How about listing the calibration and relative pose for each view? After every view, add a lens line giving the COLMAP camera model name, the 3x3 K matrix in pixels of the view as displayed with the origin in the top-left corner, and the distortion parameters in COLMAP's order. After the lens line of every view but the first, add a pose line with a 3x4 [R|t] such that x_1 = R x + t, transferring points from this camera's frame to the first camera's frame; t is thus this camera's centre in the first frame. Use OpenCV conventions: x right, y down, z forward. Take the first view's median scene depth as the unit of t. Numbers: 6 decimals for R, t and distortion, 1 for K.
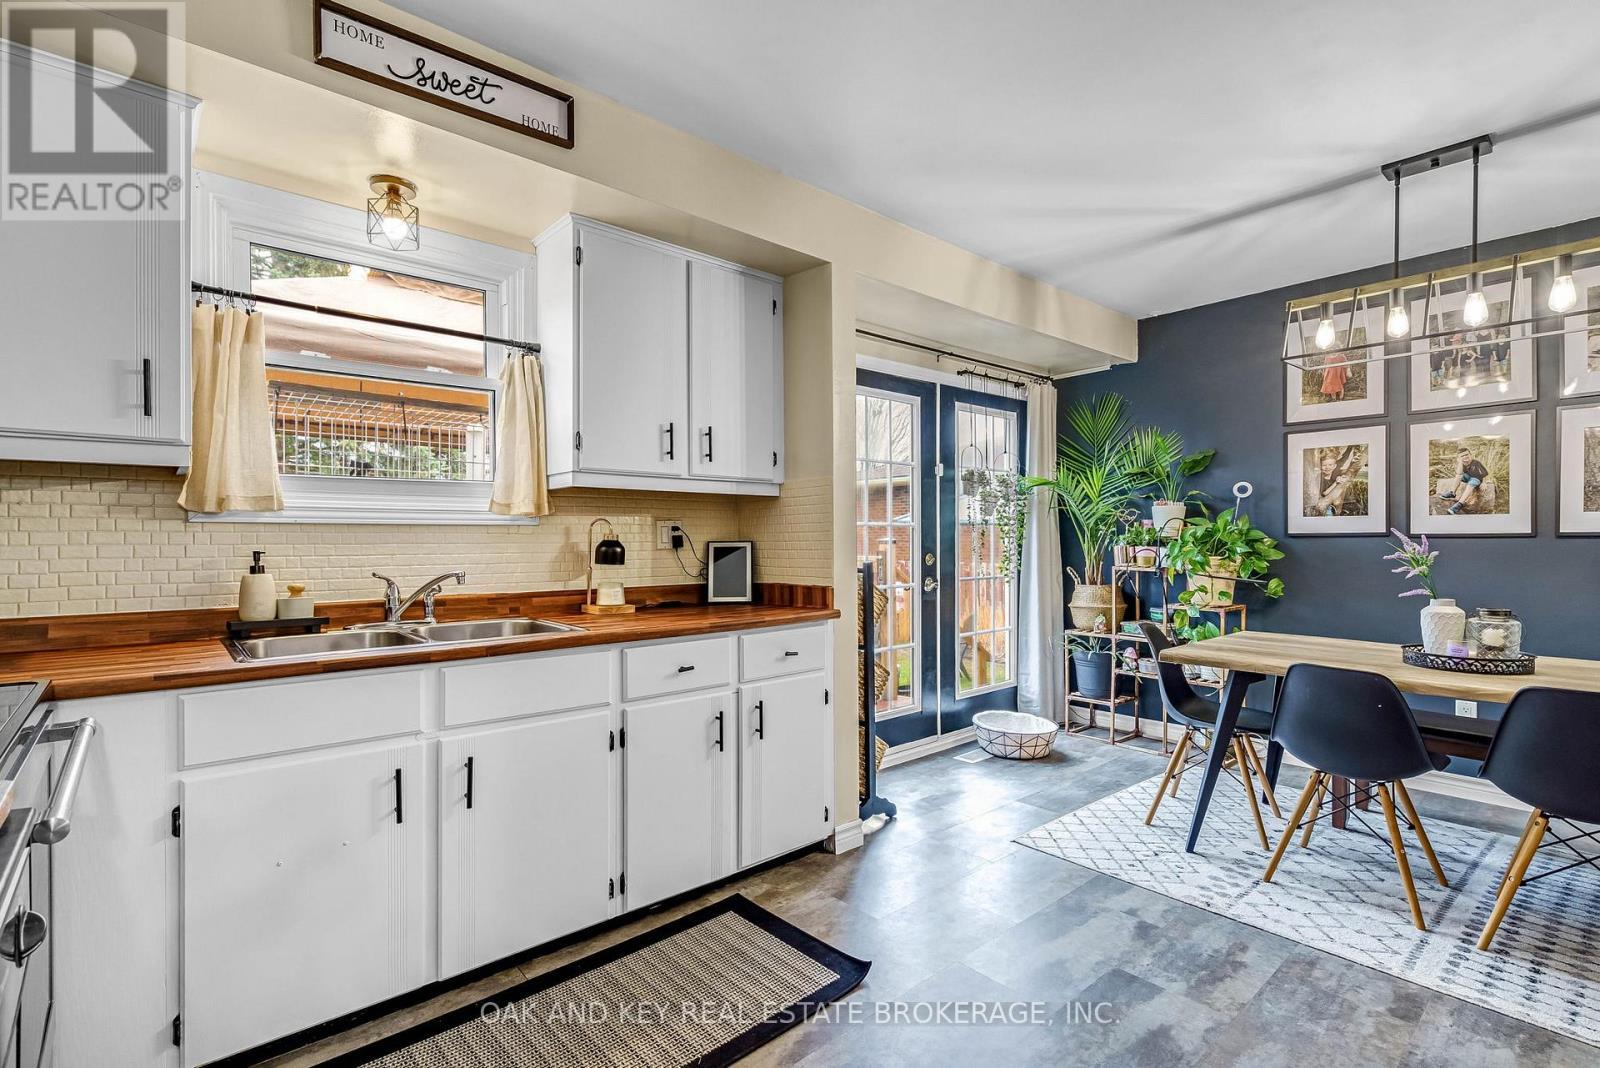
lens RADIAL K [[745.7, 0, 798.6], [0, 745.7, 546.2], [0, 0, 1]] dist [-0.005610, 0.002931]
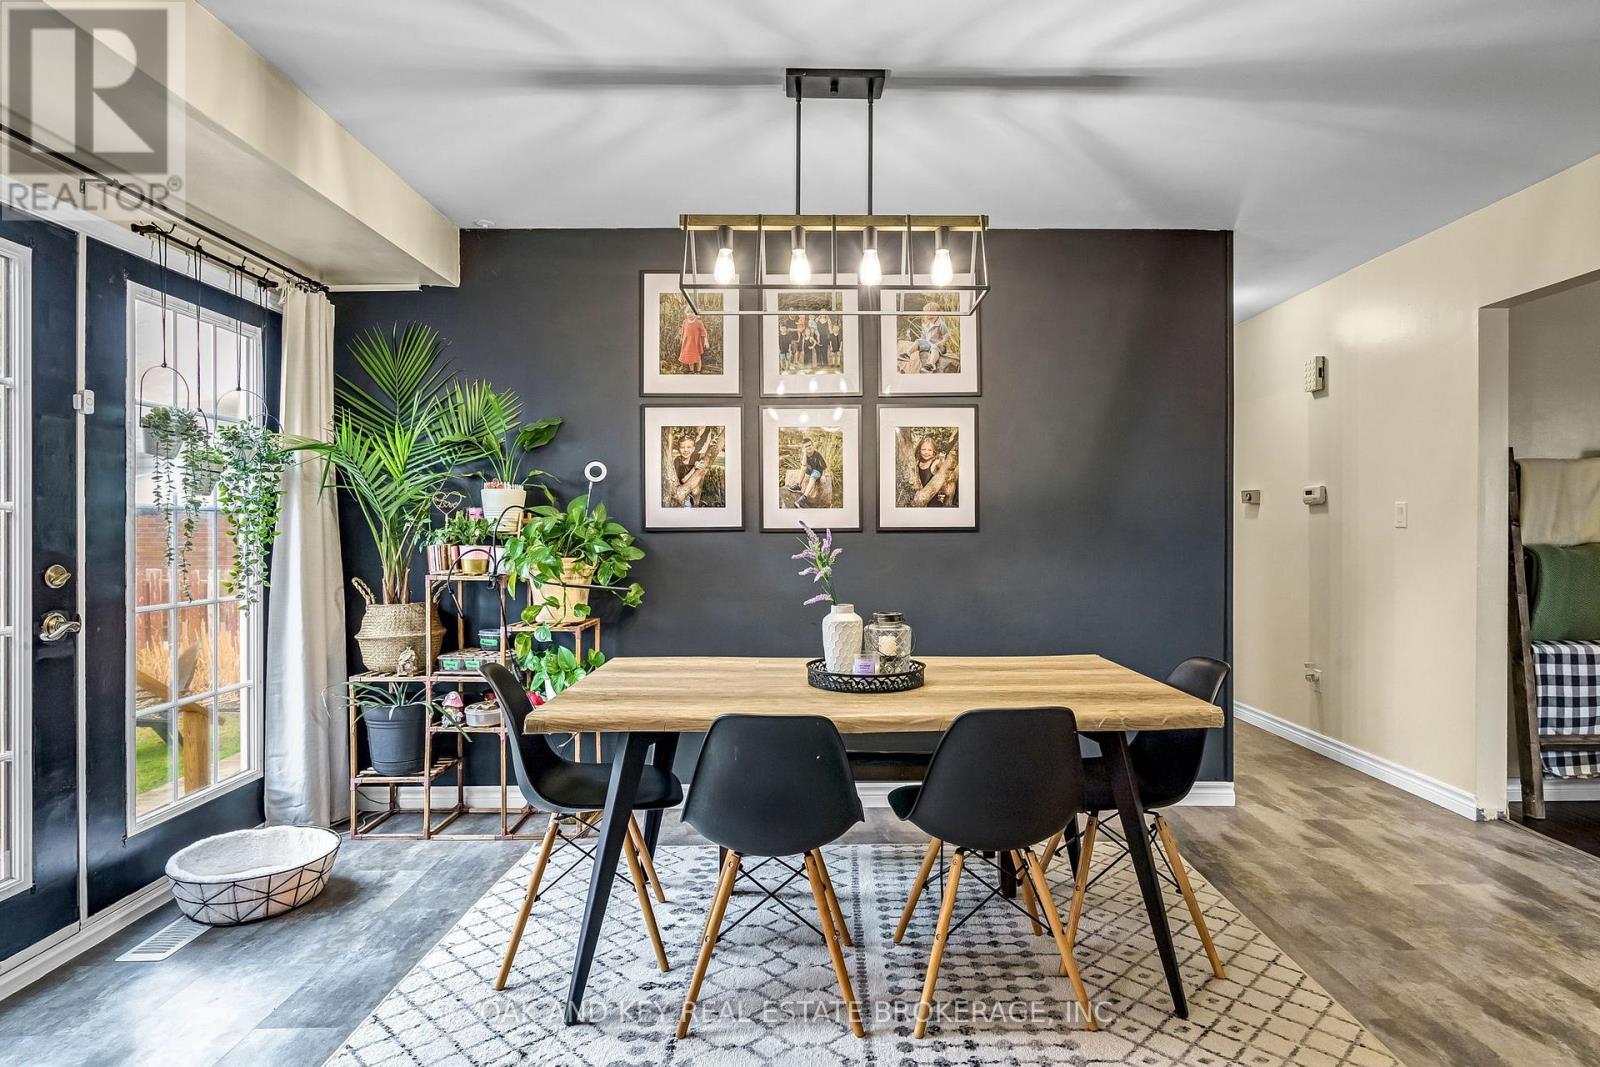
lens RADIAL K [[745.7, 0, 784.0], [0, 745.7, 527.3], [0, 0, 1]] dist [-0.005610, 0.002931]
pose [[0.633998, 0.003789, 0.773325, 0.121893], [0.010191, 0.999860, -0.013254, -0.004937], [-0.773268, 0.016284, 0.633871, 0.374709]]
